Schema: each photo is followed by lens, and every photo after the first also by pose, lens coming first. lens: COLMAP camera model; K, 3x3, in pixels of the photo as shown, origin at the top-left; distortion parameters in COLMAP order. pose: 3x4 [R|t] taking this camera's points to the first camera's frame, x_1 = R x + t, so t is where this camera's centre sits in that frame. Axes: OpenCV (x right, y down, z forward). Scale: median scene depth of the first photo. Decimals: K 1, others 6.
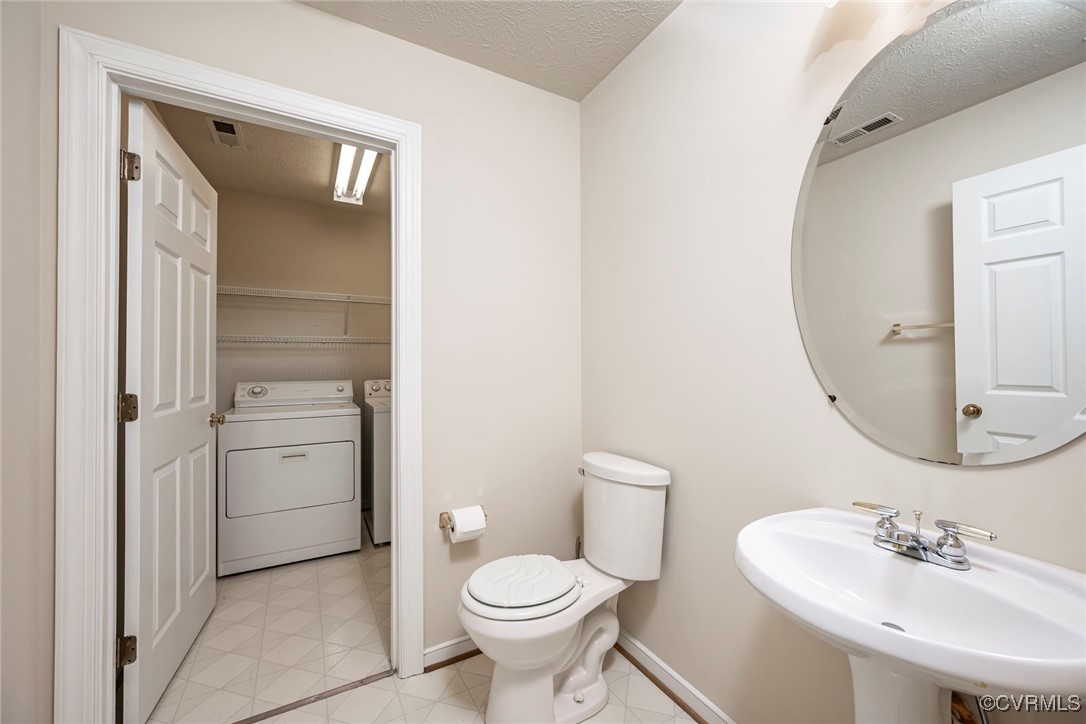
lens RADIAL K [[419.1, 0, 543.0], [0, 419.1, 362.0], [0, 0, 1]] dist [0.002556, 0.000146]
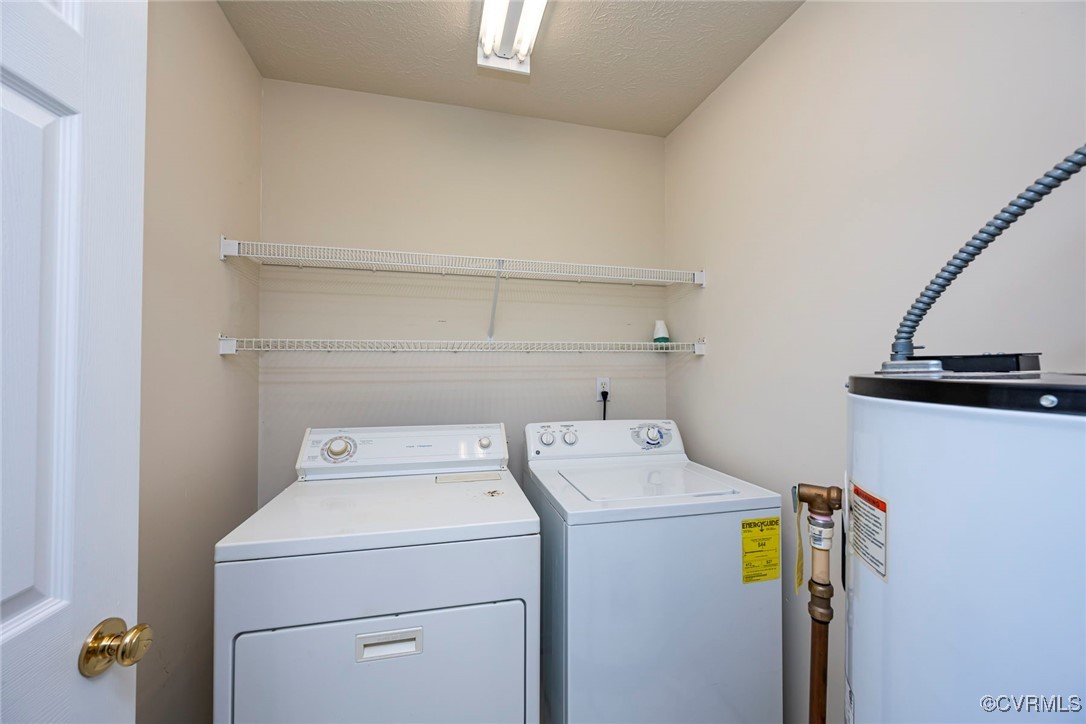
lens RADIAL K [[419.1, 0, 543.0], [0, 419.1, 362.0], [0, 0, 1]] dist [0.002556, 0.000146]
pose [[0.964923, 0.007205, -0.262436, -0.288428], [-0.007313, 0.999973, 0.000566, -0.035433], [0.262433, 0.001373, 0.964949, 0.538193]]
